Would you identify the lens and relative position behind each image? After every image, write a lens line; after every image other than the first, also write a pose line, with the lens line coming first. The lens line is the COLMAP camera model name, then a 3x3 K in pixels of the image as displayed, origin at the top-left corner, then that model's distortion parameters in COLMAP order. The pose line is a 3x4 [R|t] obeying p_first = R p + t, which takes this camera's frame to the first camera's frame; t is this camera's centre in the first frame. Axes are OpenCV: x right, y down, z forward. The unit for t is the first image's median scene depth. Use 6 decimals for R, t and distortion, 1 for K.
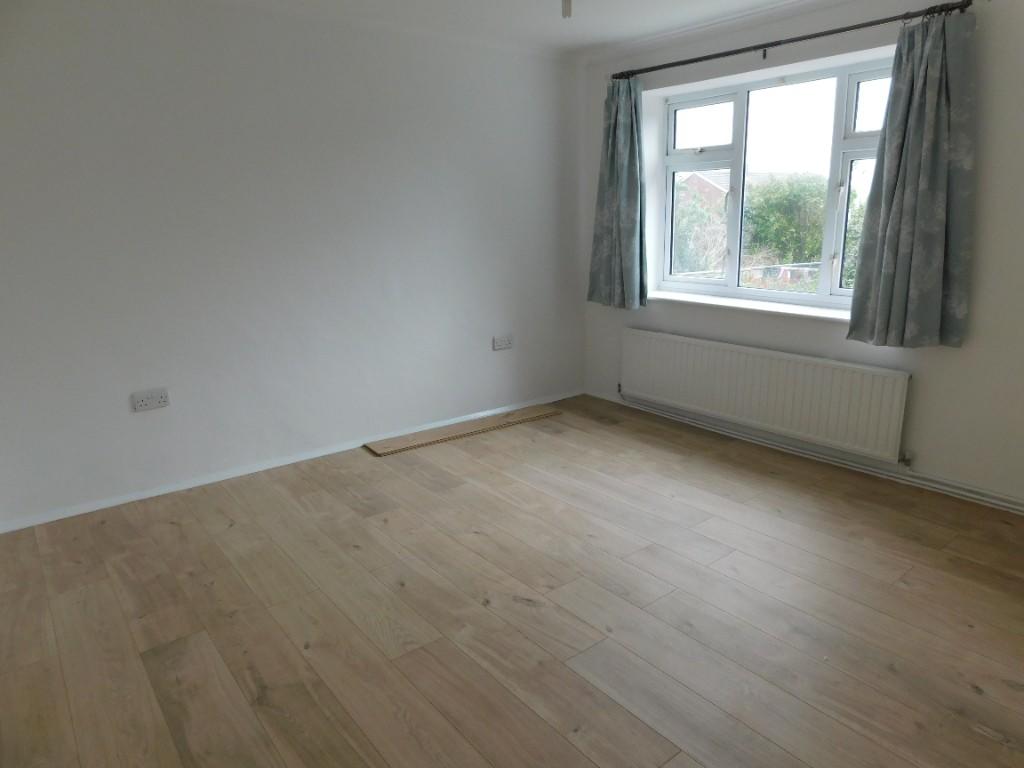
lens RADIAL K [[681.1, 0, 512.0], [0, 681.1, 384.0], [0, 0, 1]] dist [-0.074206, 0.075589]
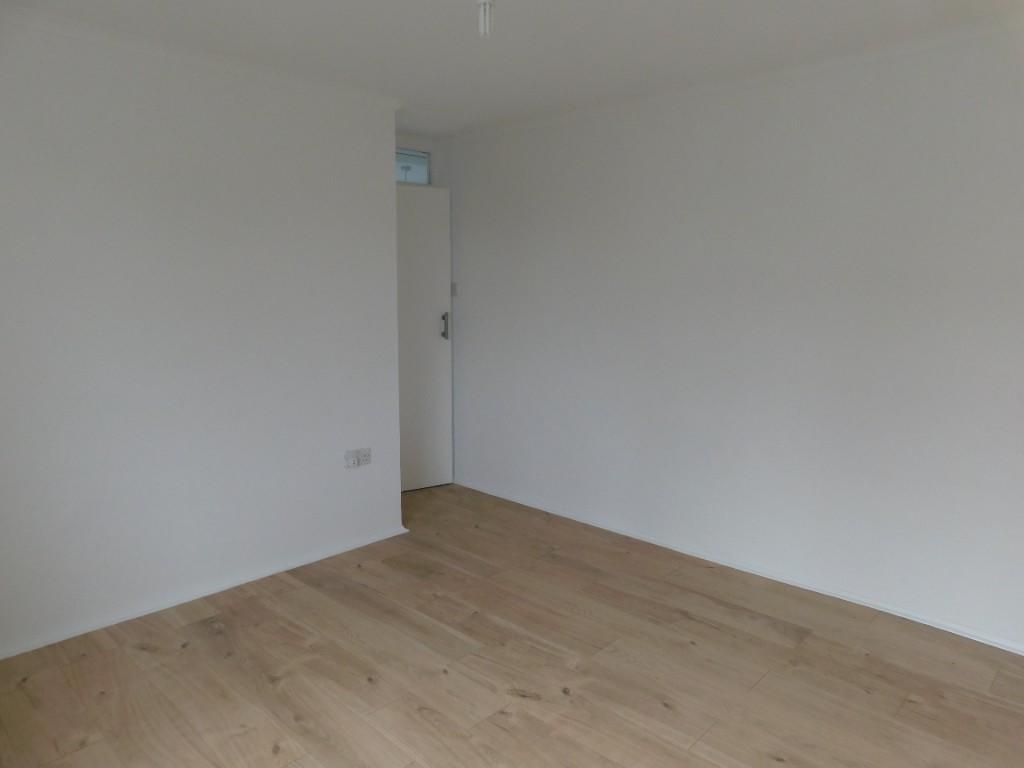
lens RADIAL K [[681.1, 0, 512.0], [0, 681.1, 384.0], [0, 0, 1]] dist [-0.074206, 0.075589]
pose [[-0.990427, 0.033720, -0.133859, 0.165185], [-0.019938, 0.924592, 0.380436, -0.489483], [0.136593, 0.379463, -0.915068, 1.819011]]
